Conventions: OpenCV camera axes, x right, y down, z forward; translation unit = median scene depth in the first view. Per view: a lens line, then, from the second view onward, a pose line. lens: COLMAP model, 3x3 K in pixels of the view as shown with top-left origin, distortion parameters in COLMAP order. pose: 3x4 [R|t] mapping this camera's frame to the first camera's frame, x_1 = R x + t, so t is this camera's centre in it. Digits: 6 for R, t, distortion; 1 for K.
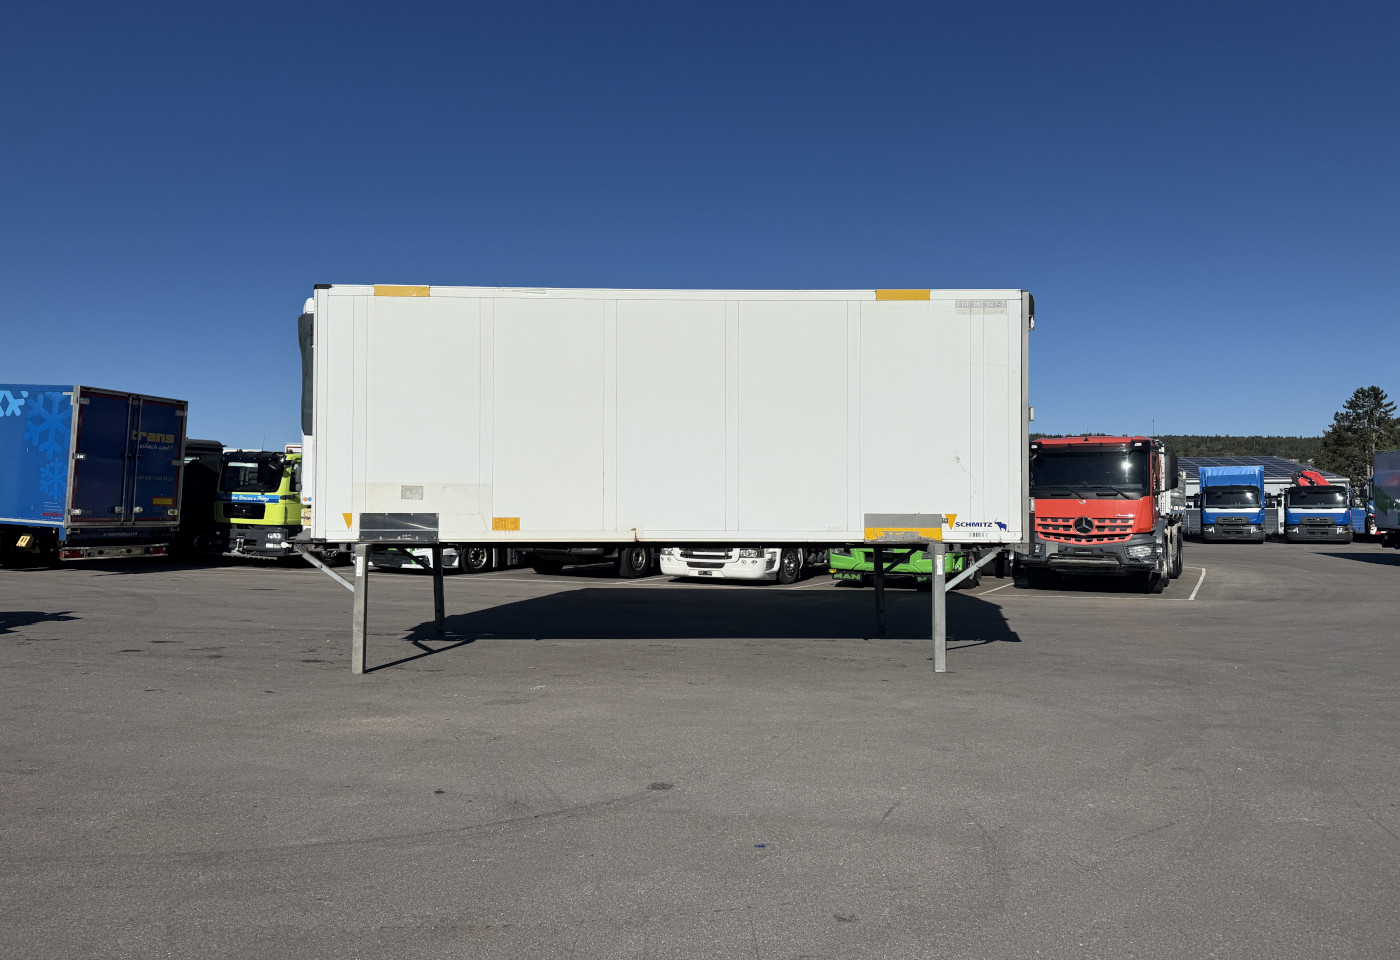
lens RADIAL K [[982.4, 0, 700.0], [0, 982.4, 480.0], [0, 0, 1]] dist [0.178479, -0.305124]
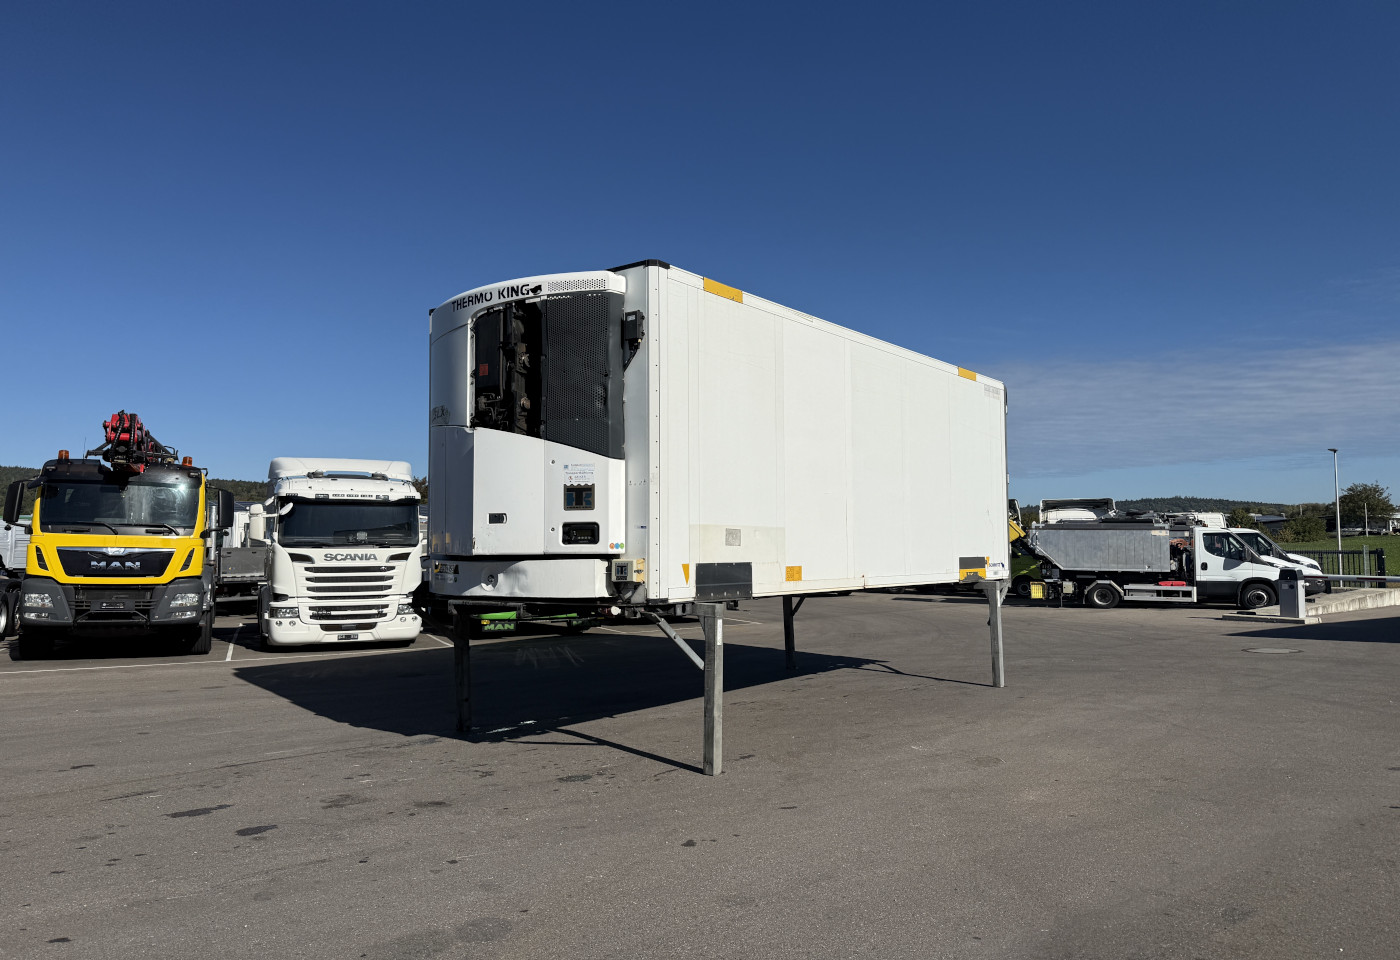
lens RADIAL K [[982.4, 0, 700.0], [0, 982.4, 480.0], [0, 0, 1]] dist [0.178479, -0.305124]
pose [[0.617665, 0.048737, 0.784930, -0.510148], [-0.014227, 0.998607, -0.050809, 0.003785], [-0.786313, 0.020216, 0.617498, 0.283472]]
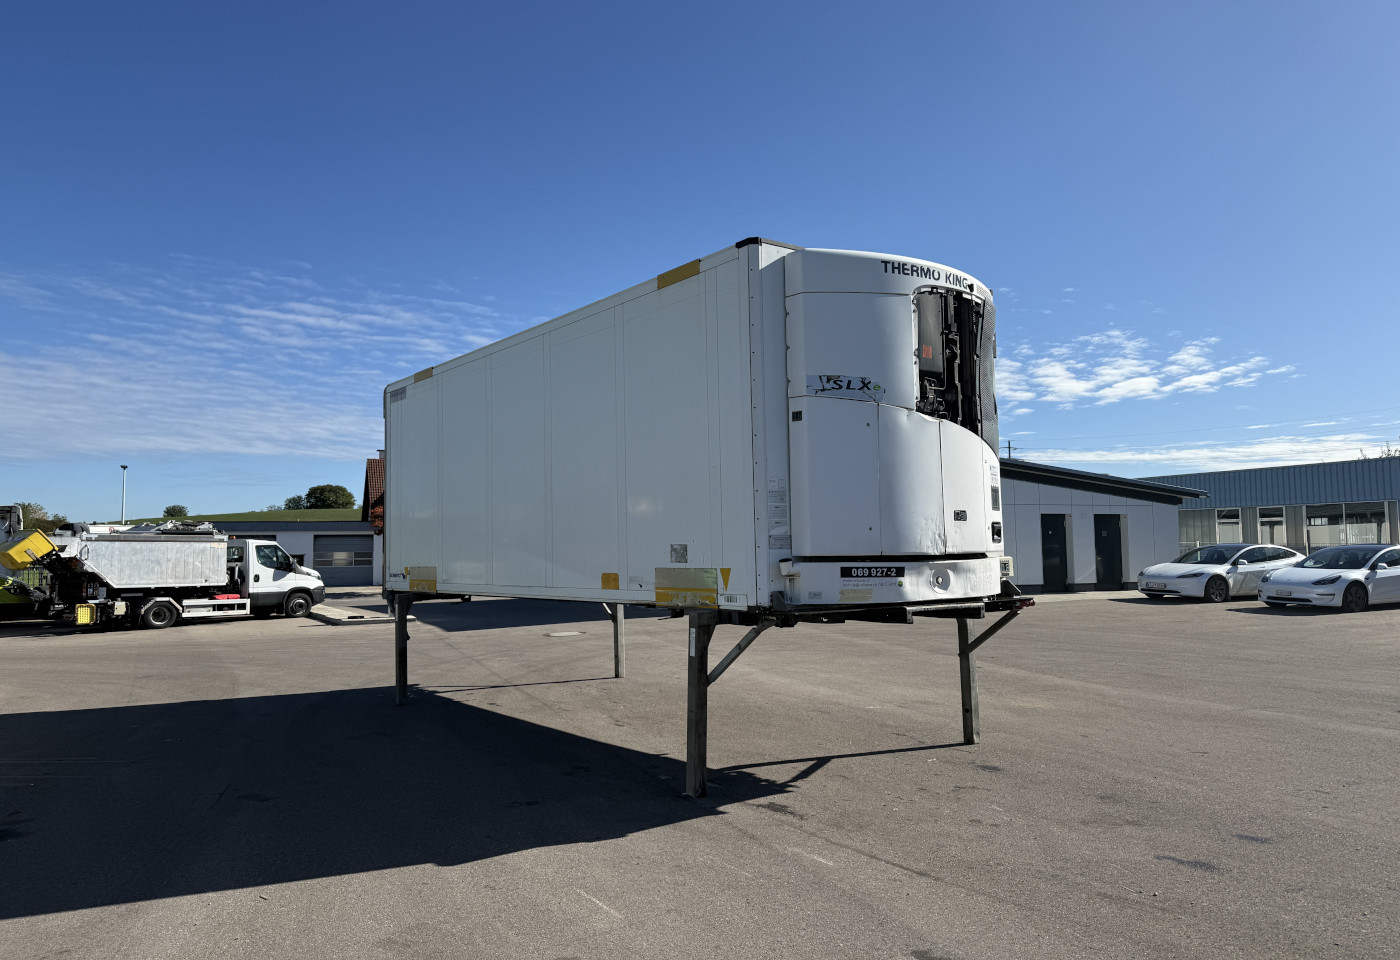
lens RADIAL K [[982.4, 0, 700.0], [0, 982.4, 480.0], [0, 0, 1]] dist [0.178479, -0.305124]
pose [[-0.599039, 0.063968, 0.798161, -0.489515], [-0.003419, 0.996590, -0.082438, 0.018898], [-0.800713, -0.052112, -0.596778, 0.927808]]
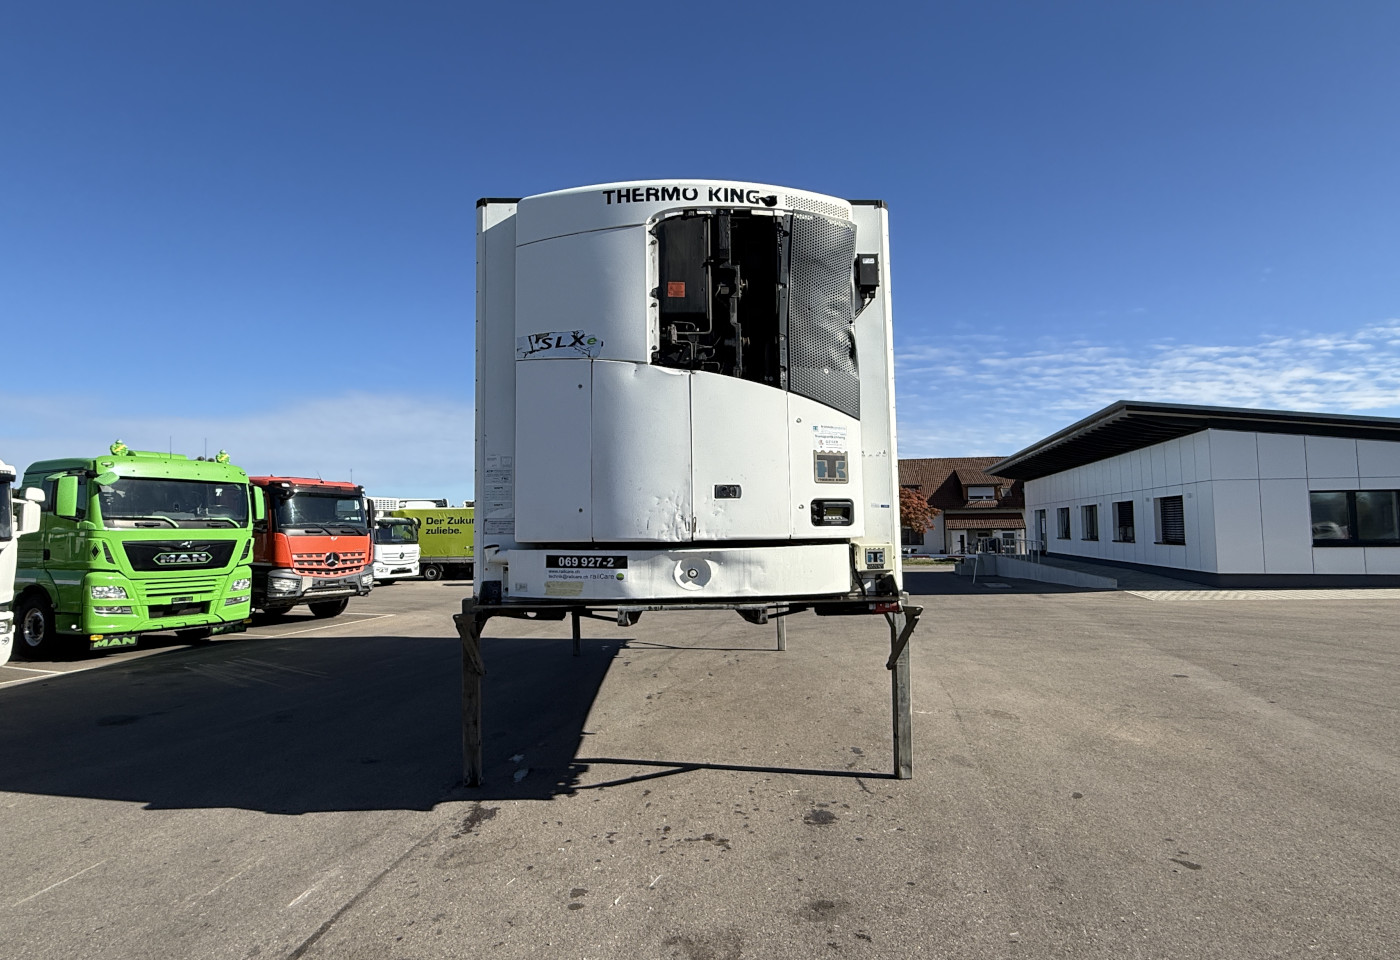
lens RADIAL K [[752.5, 0, 698.8], [0, 752.5, 474.7], [0, 0, 1]] dist [-0.000028, 0.000079]
pose [[-0.038821, 0.079583, 0.996072, -0.467989], [-0.010787, 0.996732, -0.080057, 0.013741], [-0.999188, -0.013852, -0.037836, 0.623986]]
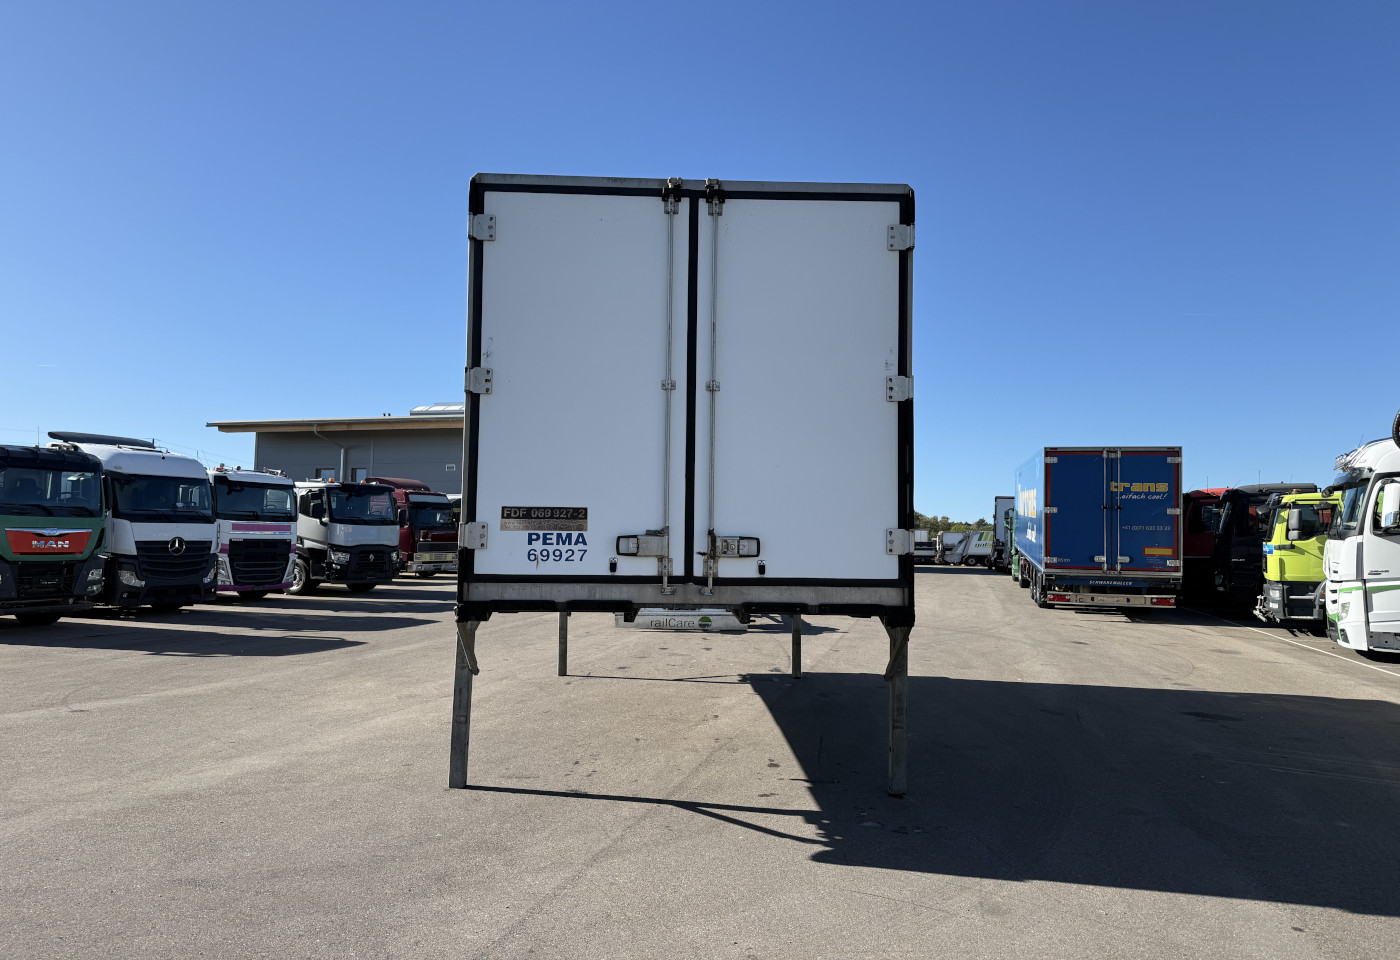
lens RADIAL K [[982.4, 0, 700.0], [0, 982.4, 480.0], [0, 0, 1]] dist [0.178479, -0.305124]
pose [[0.004941, -0.072077, -0.997387, 0.495743], [0.011354, 0.997339, -0.072018, 0.019134], [0.999923, -0.010969, 0.005746, 0.610647]]
